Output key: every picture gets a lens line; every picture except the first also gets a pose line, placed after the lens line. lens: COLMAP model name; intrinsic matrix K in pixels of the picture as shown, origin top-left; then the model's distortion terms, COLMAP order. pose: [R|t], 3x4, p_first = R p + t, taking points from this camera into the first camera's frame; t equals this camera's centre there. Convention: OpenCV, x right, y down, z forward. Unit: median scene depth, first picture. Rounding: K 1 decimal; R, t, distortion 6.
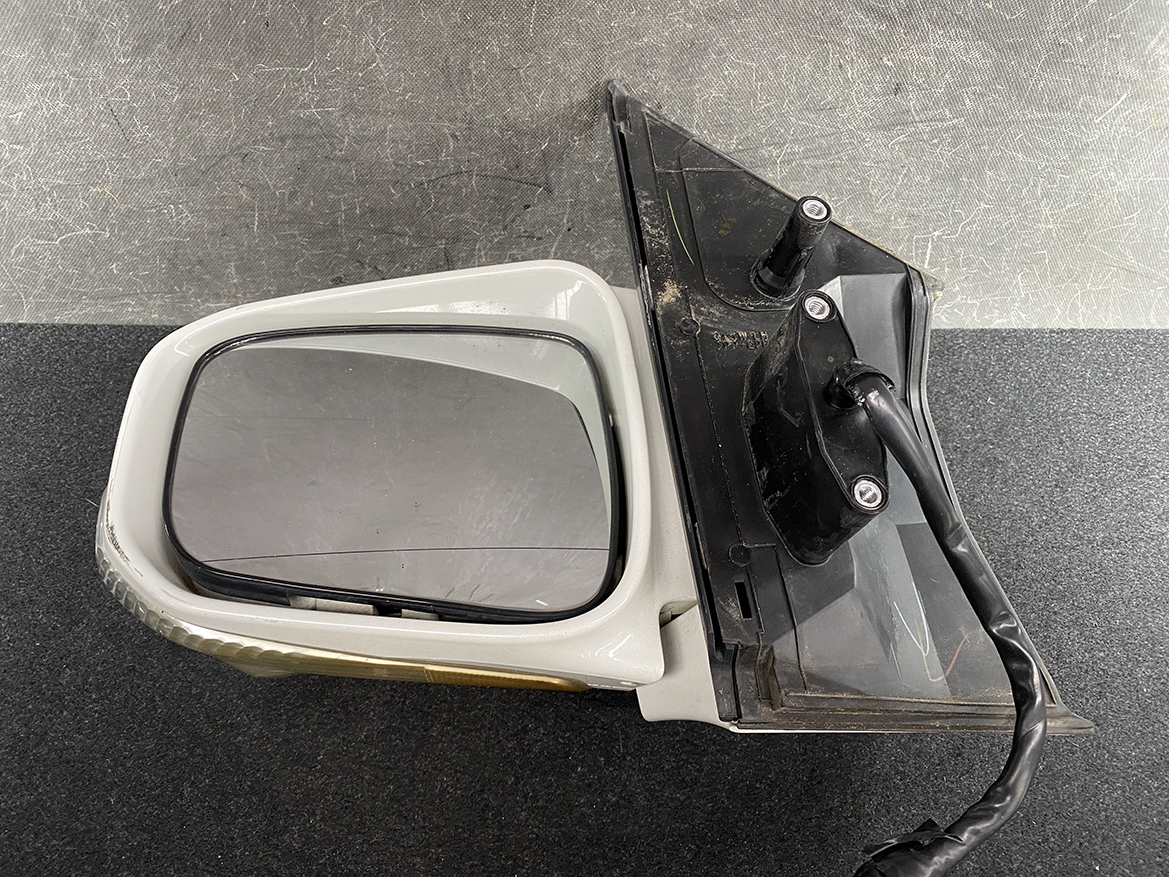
lens RADIAL K [[898.6, 0, 572.1], [0, 898.6, 446.1], [0, 0, 1]] dist [-0.003835, 0.004696]
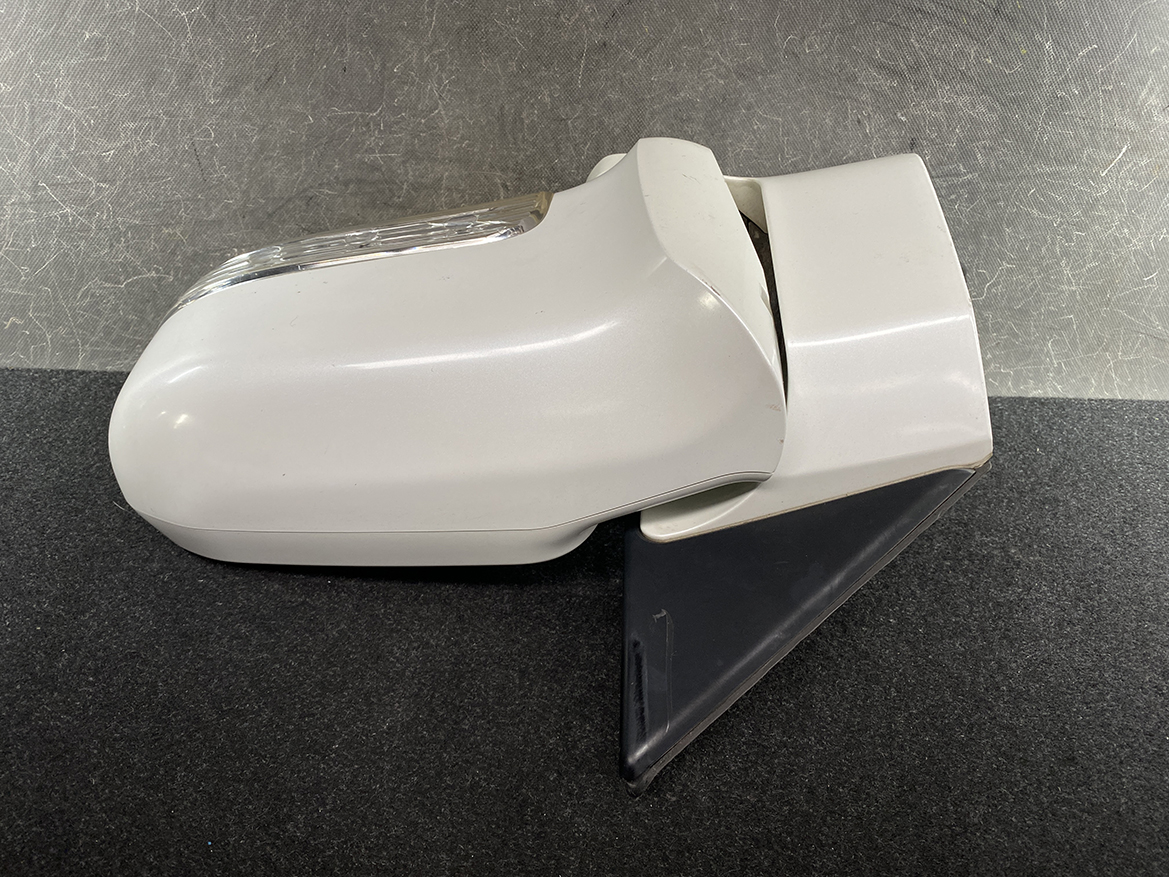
lens RADIAL K [[898.6, 0, 572.1], [0, 898.6, 446.1], [0, 0, 1]] dist [-0.003835, 0.004696]
pose [[0.999851, 0.003526, -0.016912, -0.031523], [-0.008563, 0.951395, -0.307853, 0.290952], [0.015005, 0.307952, 0.951283, 0.070488]]
